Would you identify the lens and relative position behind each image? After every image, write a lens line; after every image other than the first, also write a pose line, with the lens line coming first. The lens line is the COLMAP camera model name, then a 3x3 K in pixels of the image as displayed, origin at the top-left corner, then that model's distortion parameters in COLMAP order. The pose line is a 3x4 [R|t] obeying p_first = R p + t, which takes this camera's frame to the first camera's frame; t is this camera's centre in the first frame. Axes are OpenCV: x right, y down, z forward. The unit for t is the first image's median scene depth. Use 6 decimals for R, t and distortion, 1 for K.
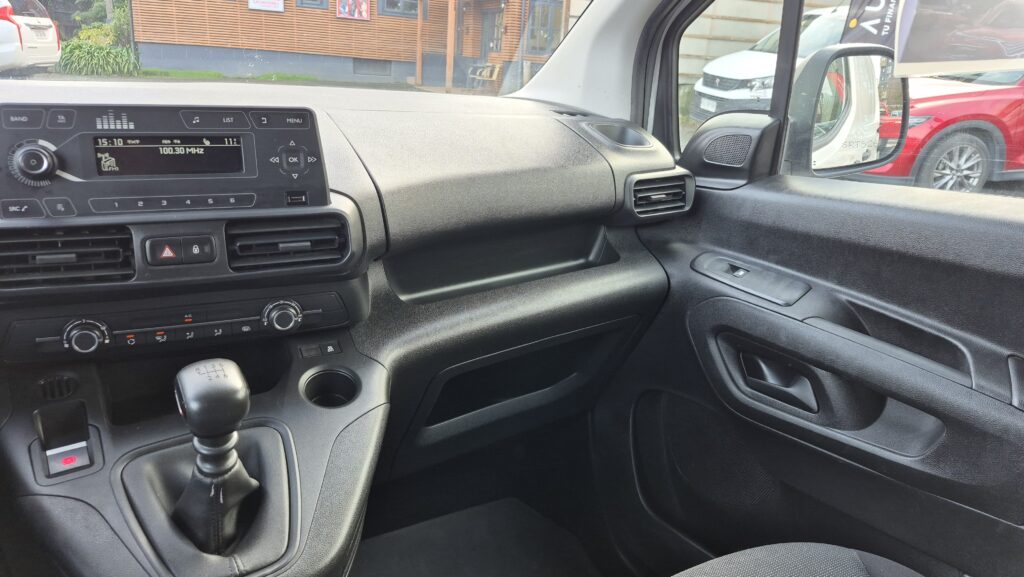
lens RADIAL K [[698.0, 0, 490.6], [0, 698.0, 288.1], [0, 0, 1]] dist [0.051330, -0.053374]
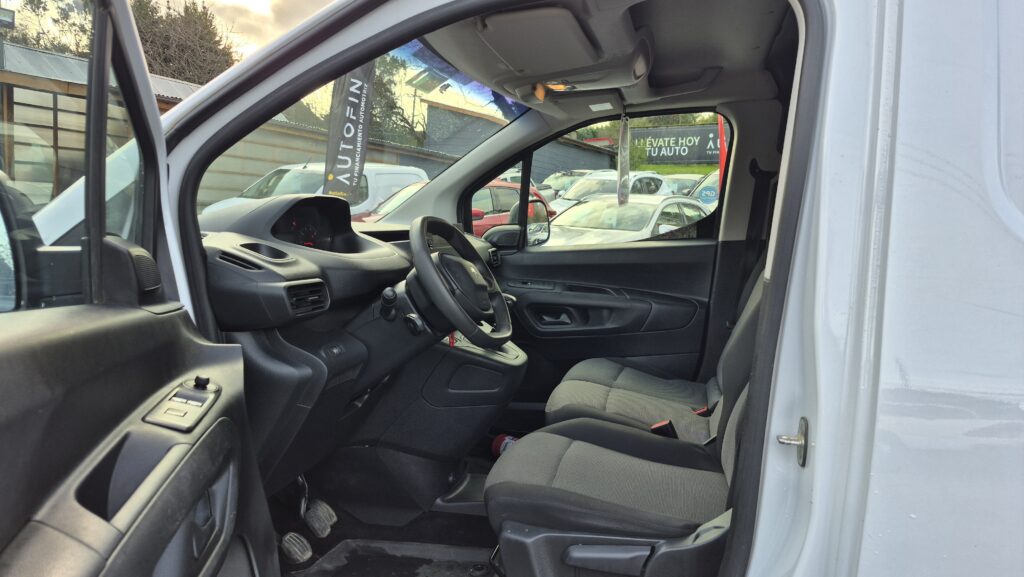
lens RADIAL K [[670.6, 0, 509.2], [0, 670.6, 290.4], [0, 0, 1]] dist [0.076457, 0.002378]
pose [[0.727250, -0.113452, 0.676931, -0.107466], [0.237742, 0.966830, -0.093375, 0.016906], [-0.643884, 0.228842, 0.730099, -0.058999]]
